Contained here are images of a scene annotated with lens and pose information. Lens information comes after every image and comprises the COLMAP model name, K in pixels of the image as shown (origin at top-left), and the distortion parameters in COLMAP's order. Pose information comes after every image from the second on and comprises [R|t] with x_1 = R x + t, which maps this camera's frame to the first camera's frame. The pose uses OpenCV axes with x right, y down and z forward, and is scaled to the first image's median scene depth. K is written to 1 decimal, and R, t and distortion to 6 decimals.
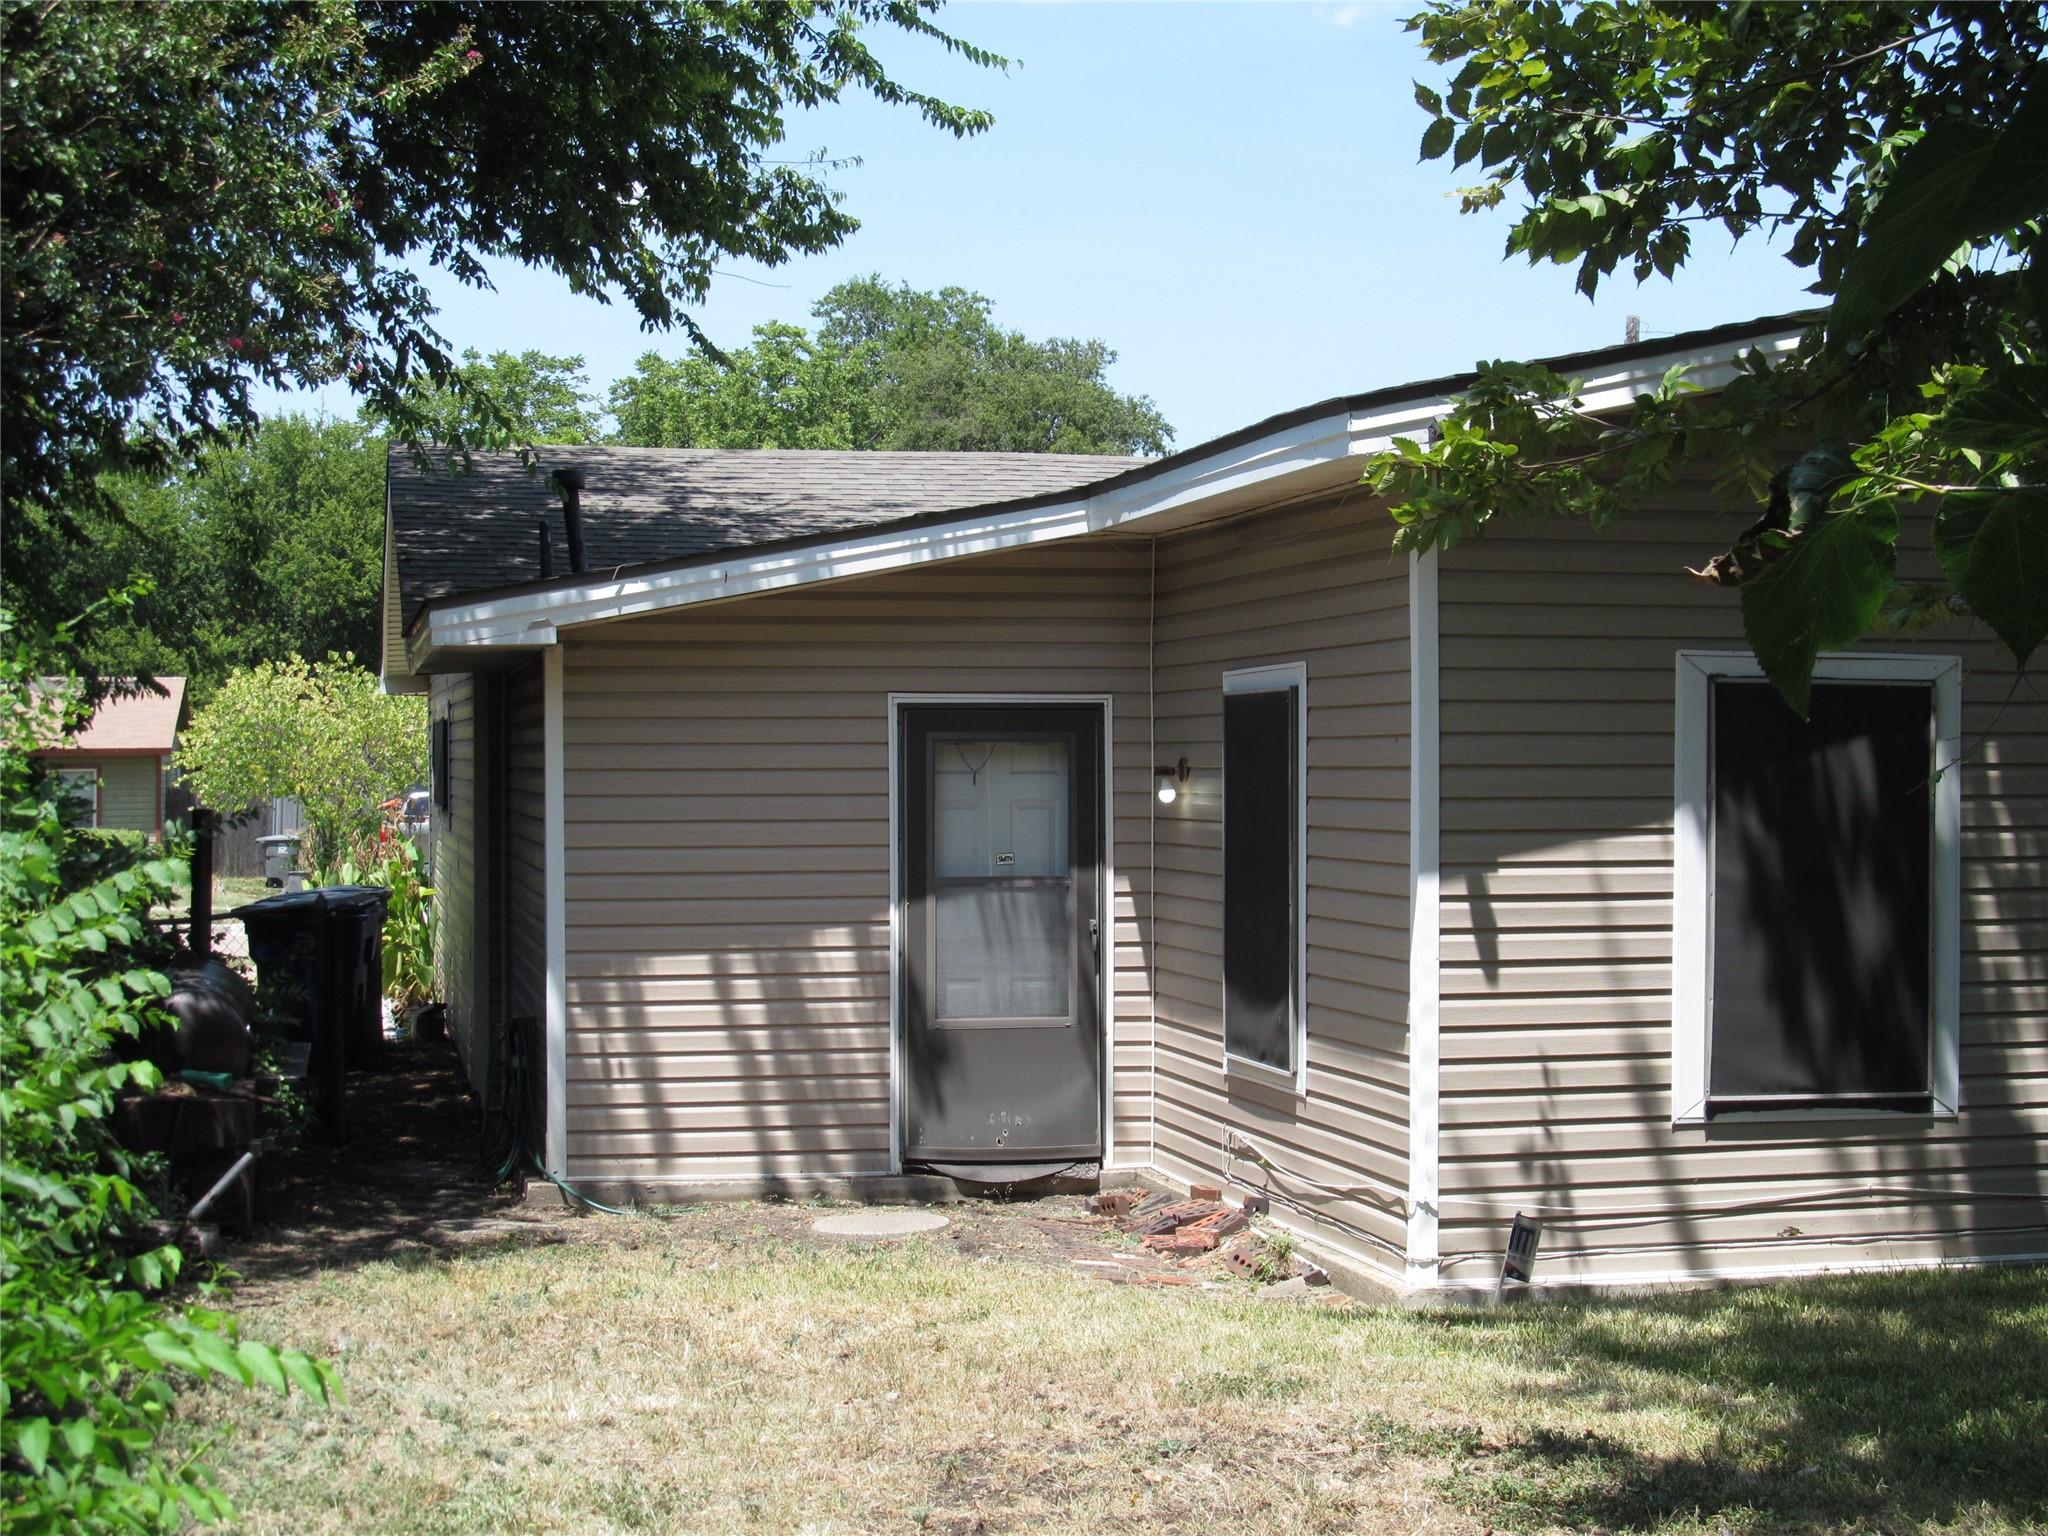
lens RADIAL K [[3121.8, 0, 1024.0], [0, 3121.8, 768.0], [0, 0, 1]] dist [-0.161352, 0.072508]
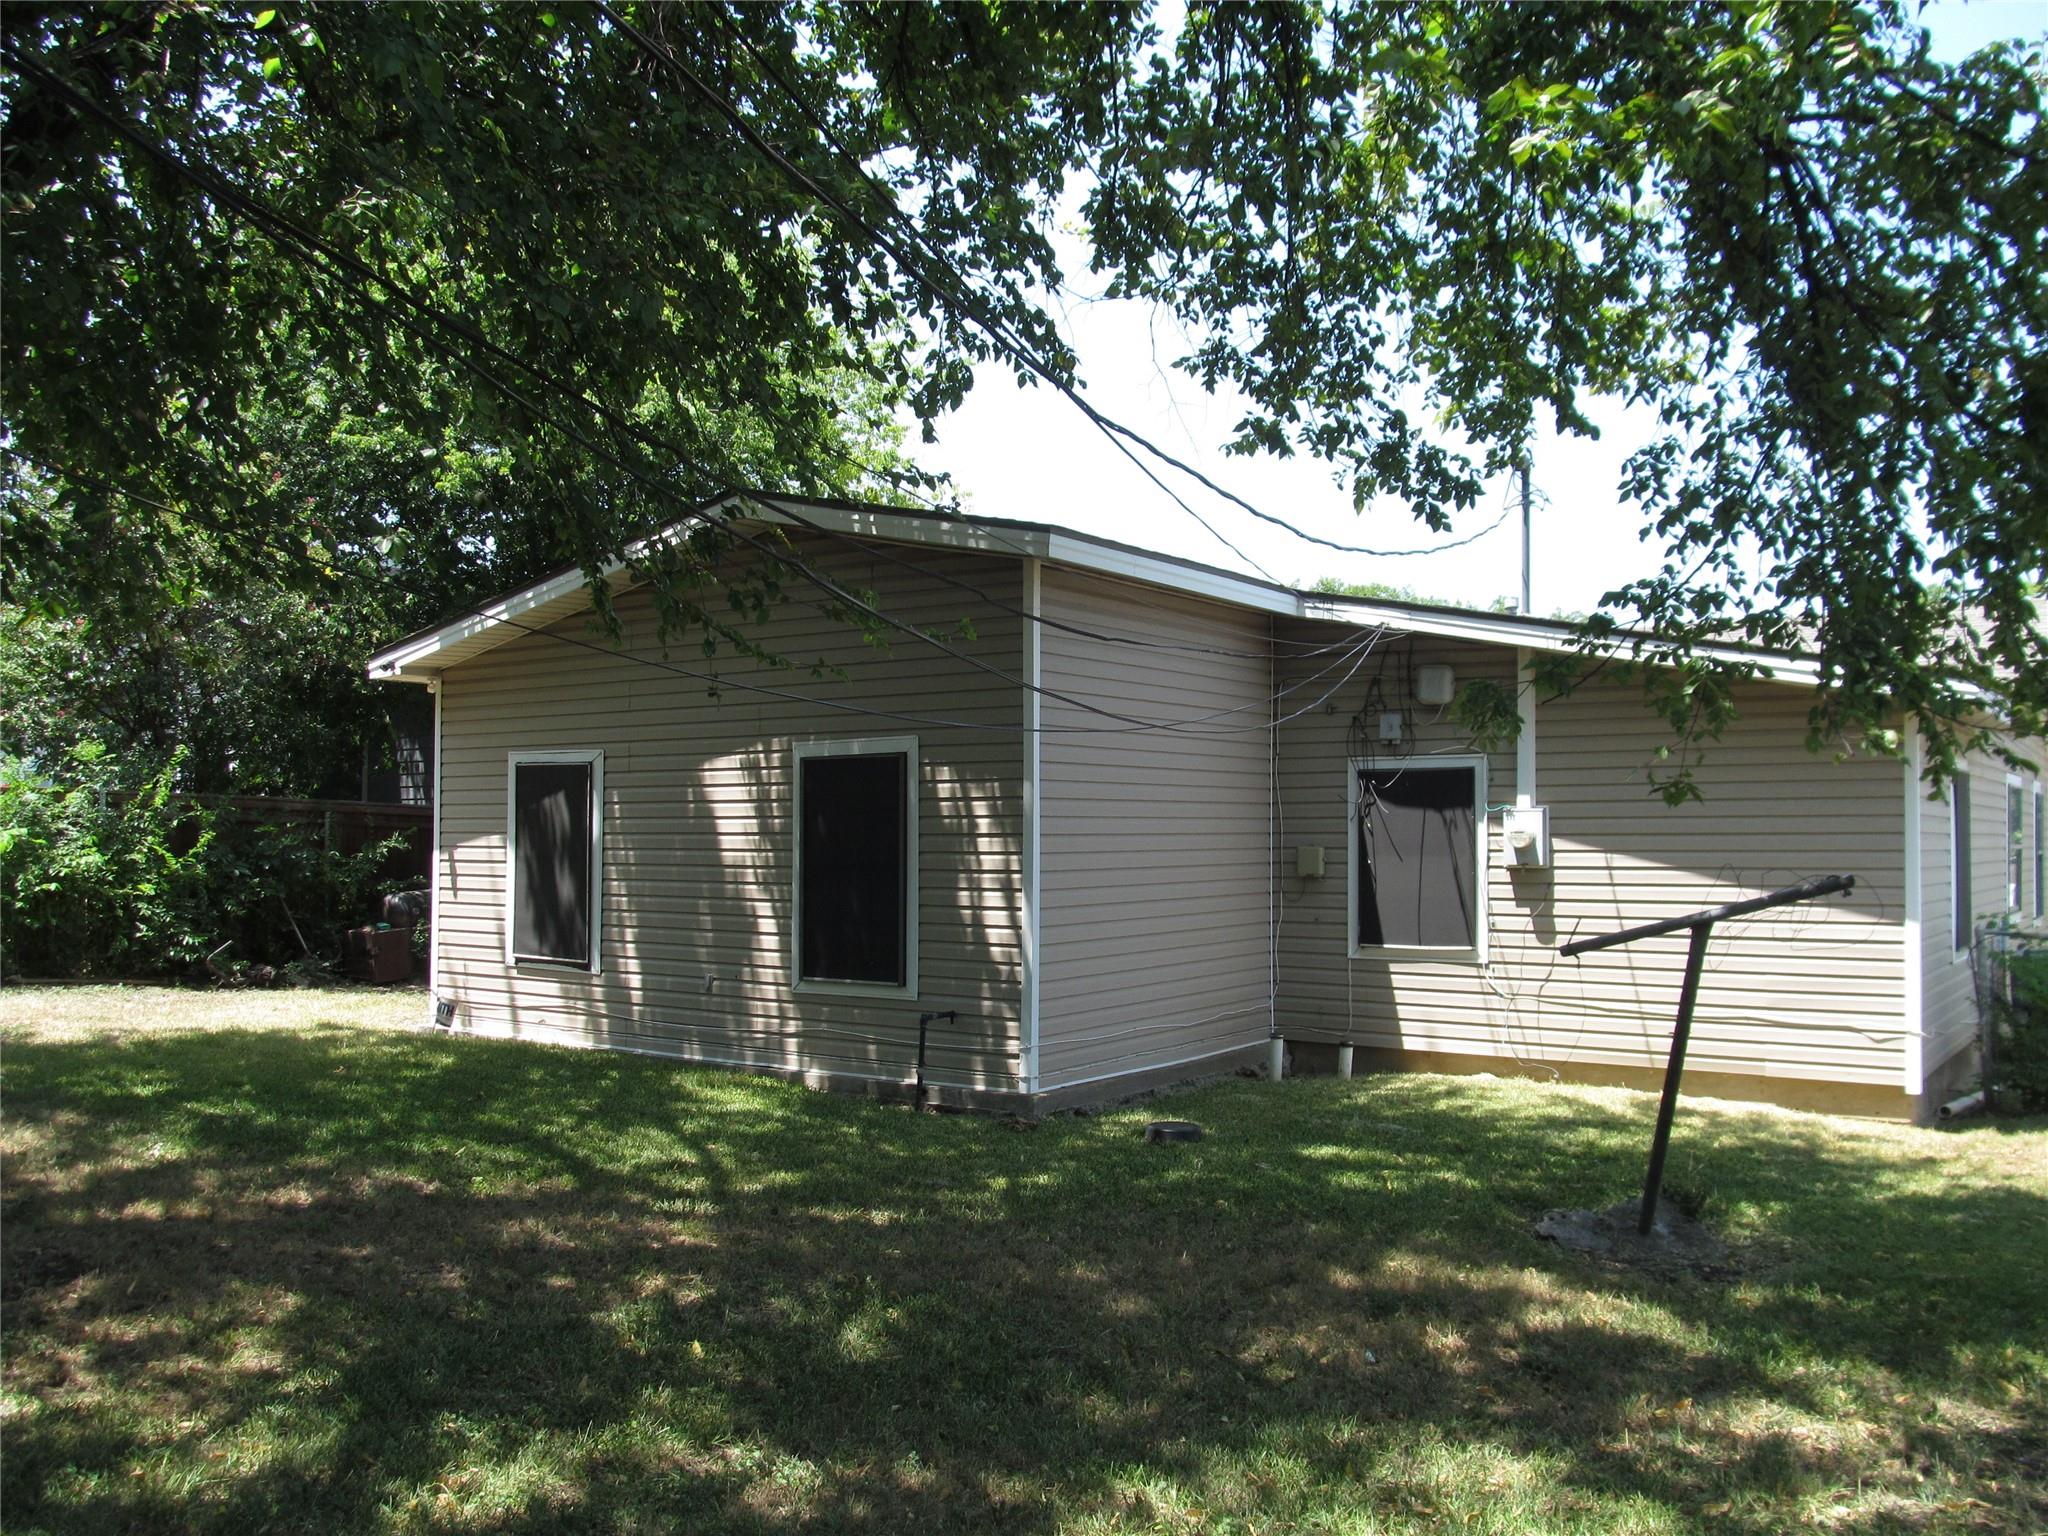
lens RADIAL K [[1702.5, 0, 1021.2], [0, 1702.5, 780.6], [0, 0, 1]] dist [-0.040613, -0.003614]
pose [[0.655985, -0.021747, -0.754461, 1.110982], [-0.006469, 0.999386, -0.034432, 0.017996], [0.754747, 0.027468, 0.655441, 0.387829]]
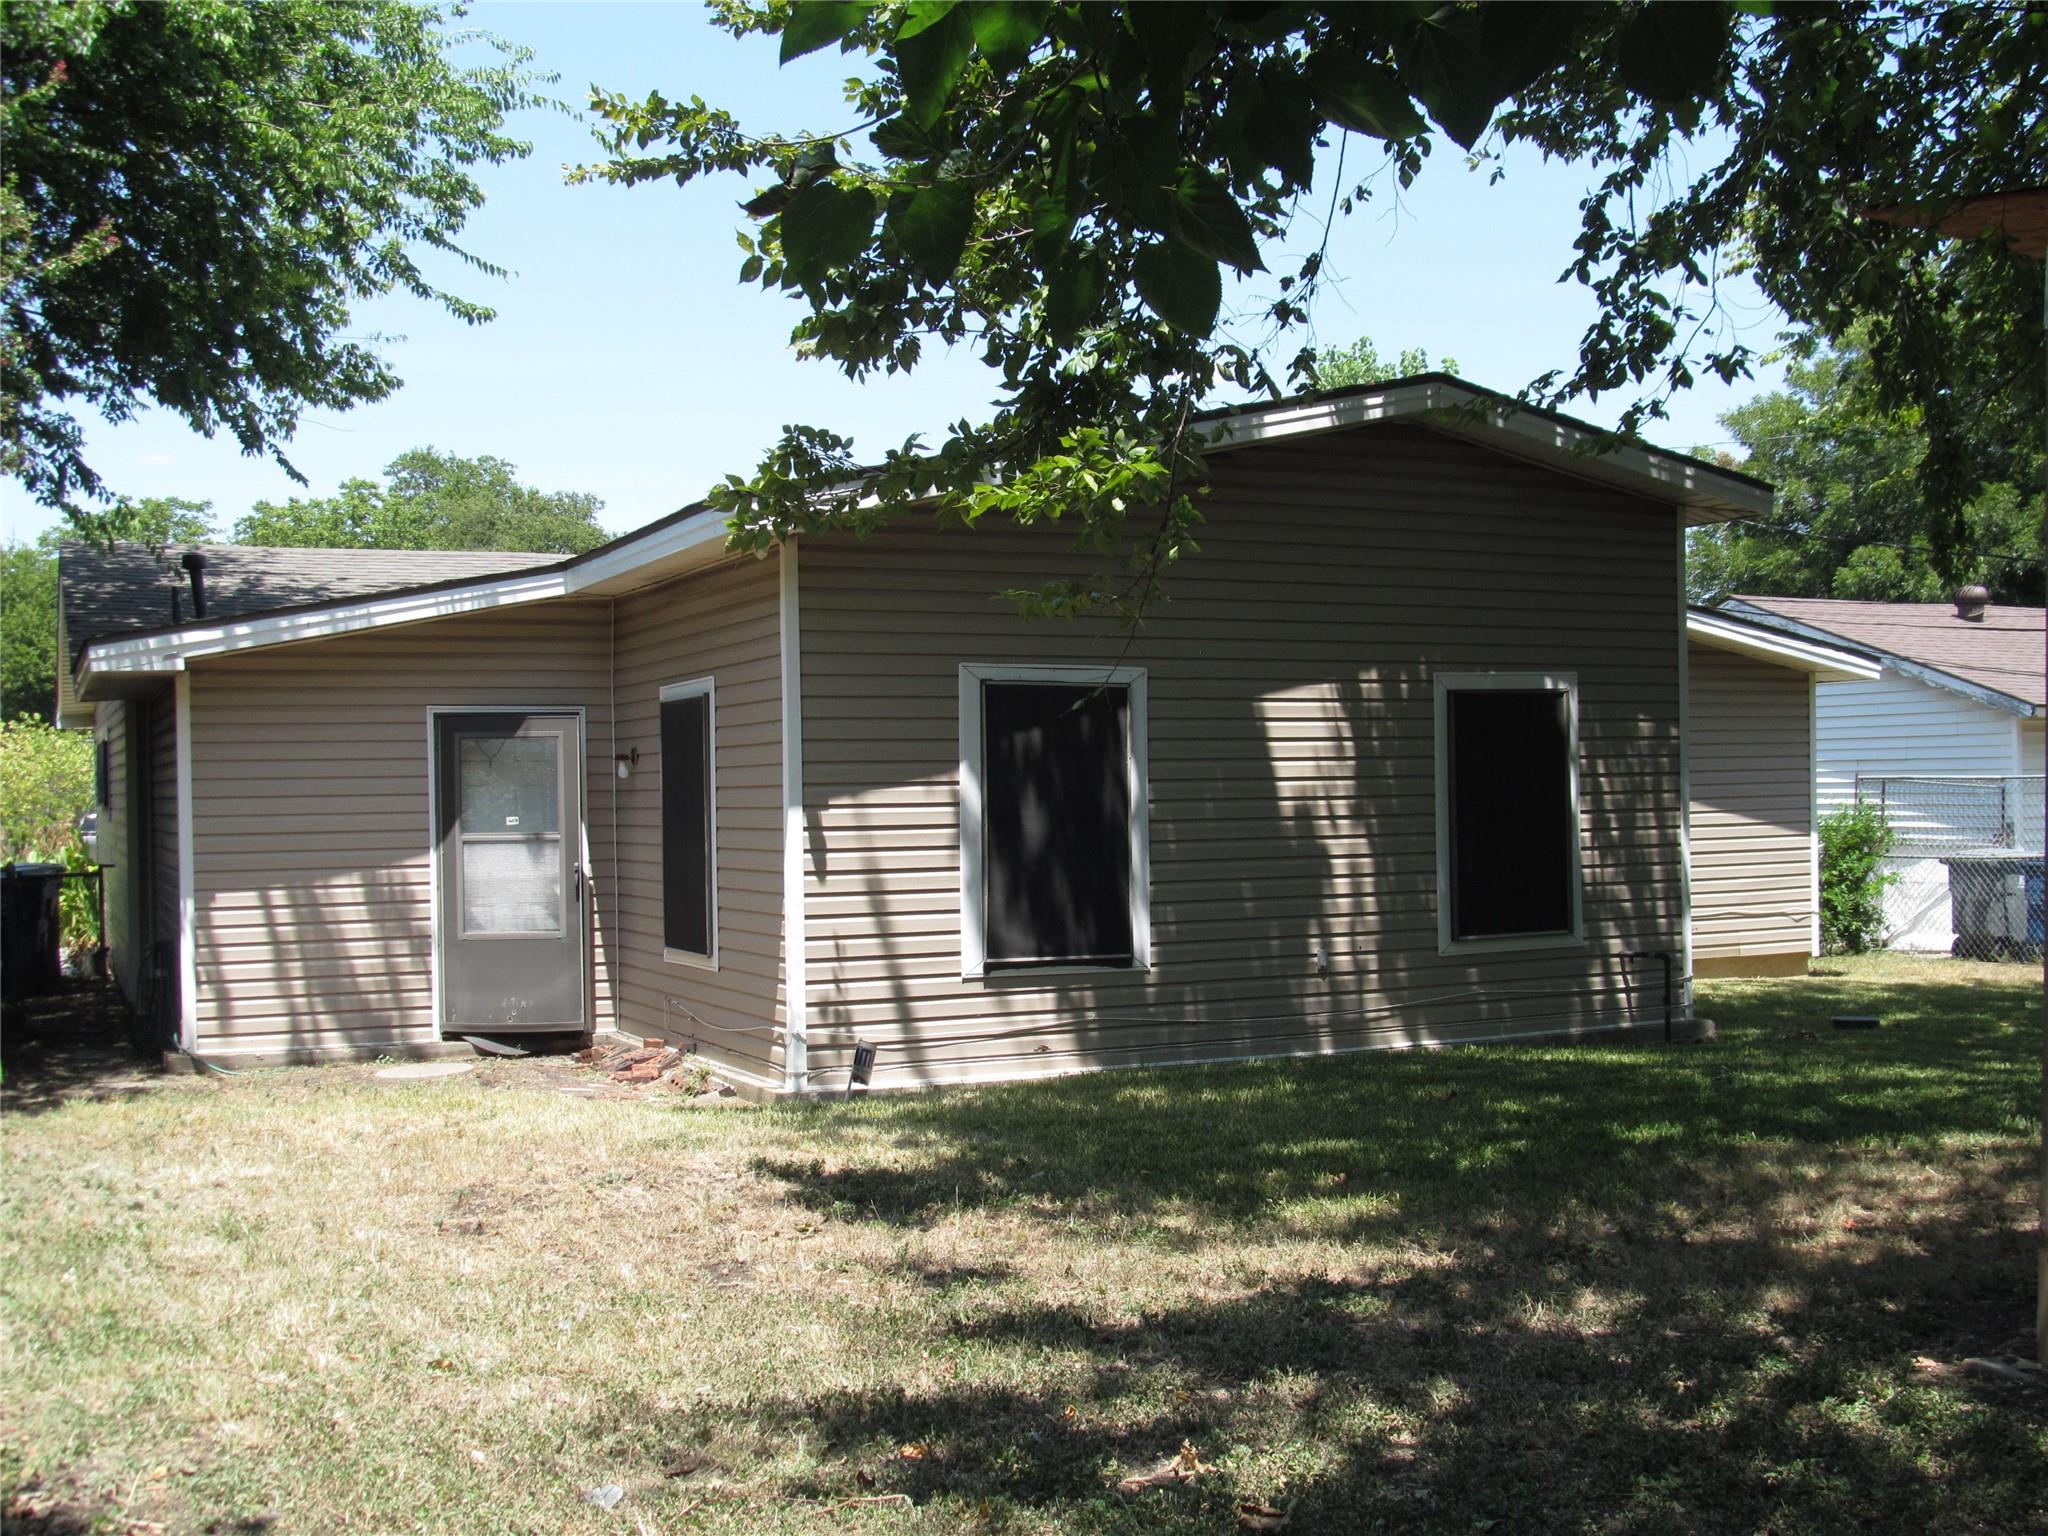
lens RADIAL K [[2166.9, 0, 1029.8], [0, 2166.9, 804.2], [0, 0, 1]] dist [-0.080294, 0.012266]
pose [[0.975696, -0.015331, 0.218590, 0.010347], [0.014871, 0.999882, 0.003750, 0.021957], [-0.218622, -0.000409, 0.975810, -0.027605]]
